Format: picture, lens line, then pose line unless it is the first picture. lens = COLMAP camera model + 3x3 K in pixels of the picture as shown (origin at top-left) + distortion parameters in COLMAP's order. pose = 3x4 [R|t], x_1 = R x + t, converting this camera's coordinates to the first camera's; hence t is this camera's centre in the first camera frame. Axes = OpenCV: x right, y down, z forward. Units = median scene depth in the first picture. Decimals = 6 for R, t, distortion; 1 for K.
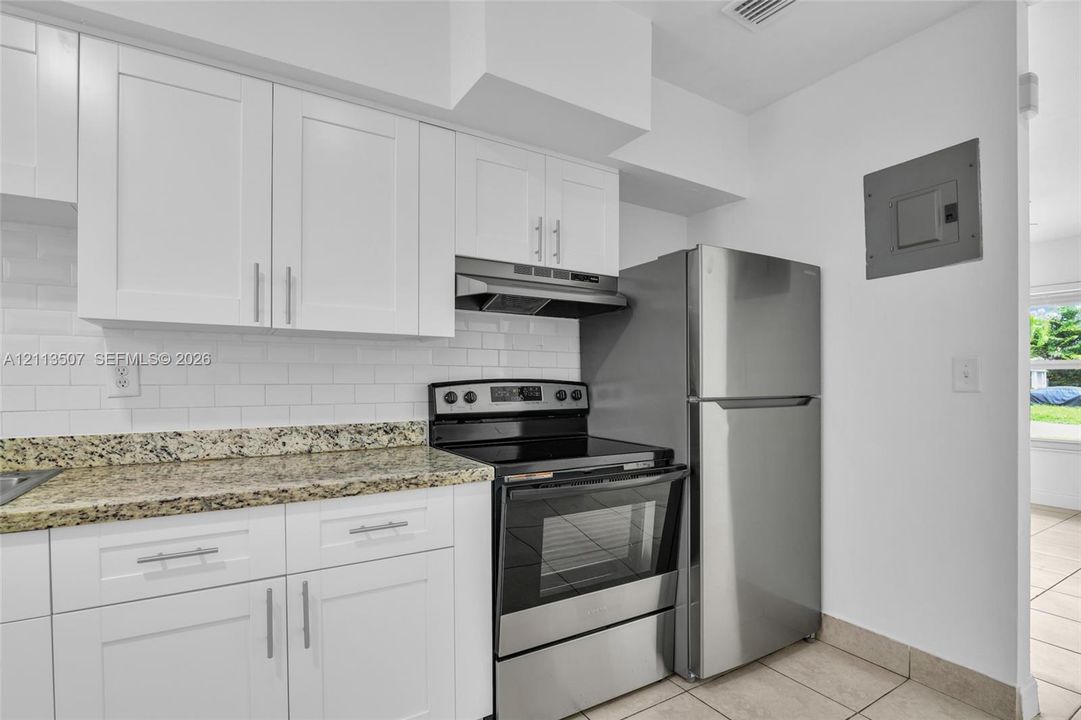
lens RADIAL K [[513.6, 0, 543.1], [0, 513.6, 373.7], [0, 0, 1]] dist [-0.021606, 0.000258]
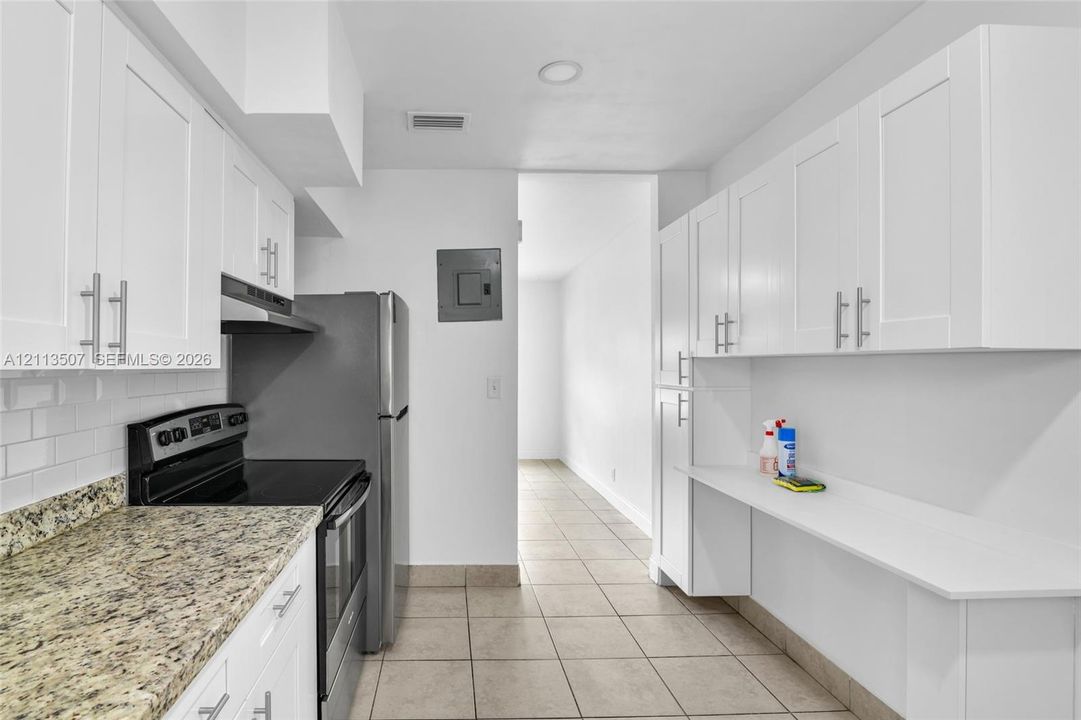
lens RADIAL K [[450.8, 0, 540.5], [0, 450.8, 360.0], [0, 0, 1]] dist [-0.016611, -0.000075]
pose [[0.503912, 0.028866, 0.863272, -0.481552], [-0.003670, 0.999504, -0.031279, -0.054518], [-0.863747, 0.012594, 0.503768, 0.146361]]
